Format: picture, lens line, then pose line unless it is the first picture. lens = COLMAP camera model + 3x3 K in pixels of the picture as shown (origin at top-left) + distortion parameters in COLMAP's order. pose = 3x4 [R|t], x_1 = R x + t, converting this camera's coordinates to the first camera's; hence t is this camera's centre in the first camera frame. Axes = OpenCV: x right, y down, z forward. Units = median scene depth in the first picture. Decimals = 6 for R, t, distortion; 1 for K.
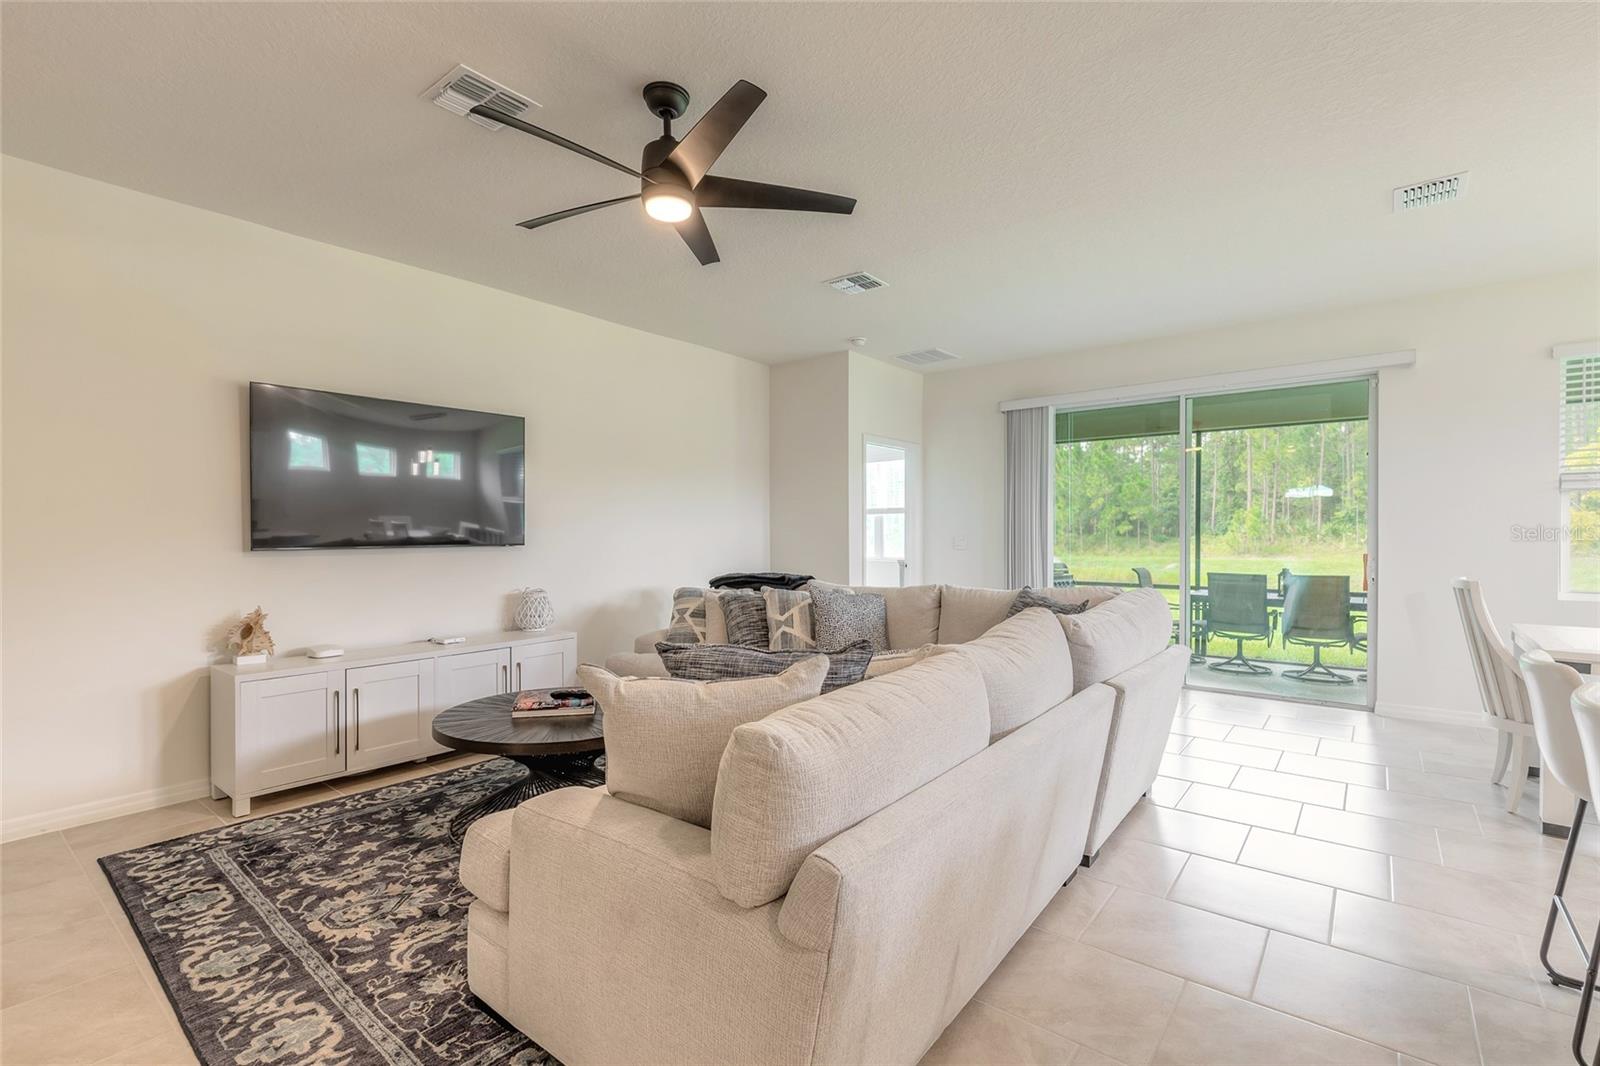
lens RADIAL K [[720.8, 0, 800.0], [0, 720.8, 533.0], [0, 0, 1]] dist [0.000362, 0.000078]
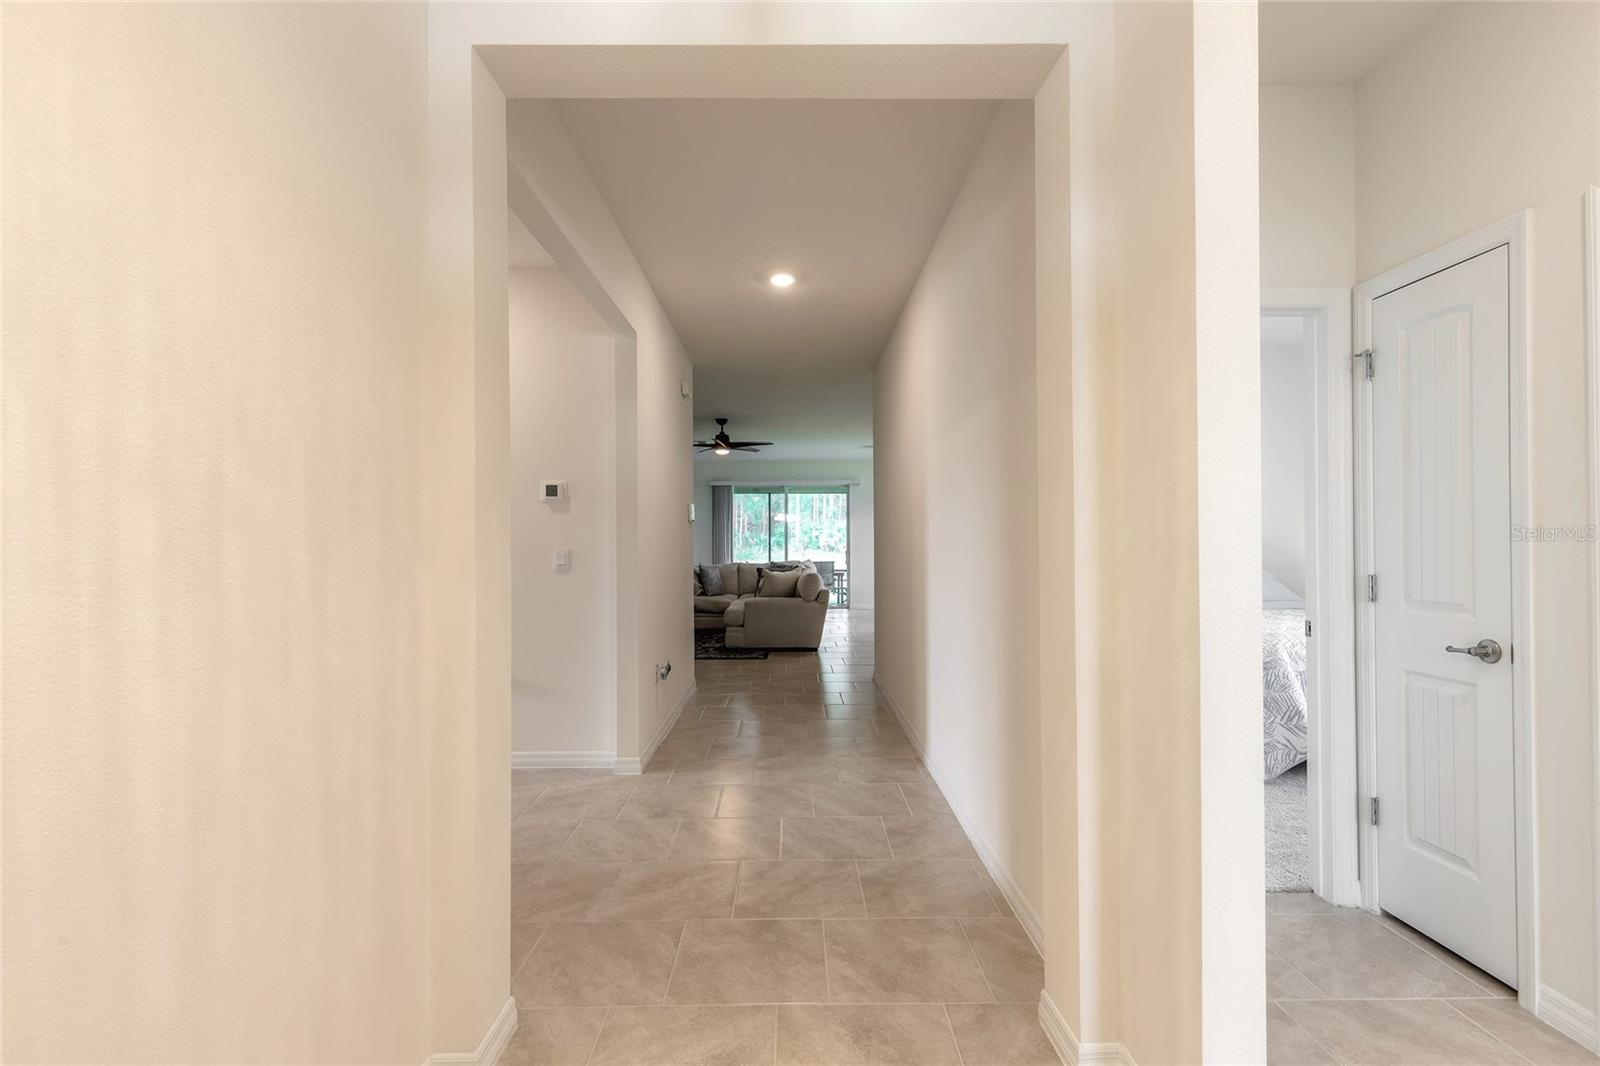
lens RADIAL K [[721.5, 0, 797.1], [0, 721.5, 539.2], [0, 0, 1]] dist [0.003313, 0.000501]
pose [[0.776617, 0.001658, 0.629970, -1.233408], [0.003732, 0.999967, -0.007232, 0.003227], [-0.629961, 0.007968, 0.776586, -1.148101]]
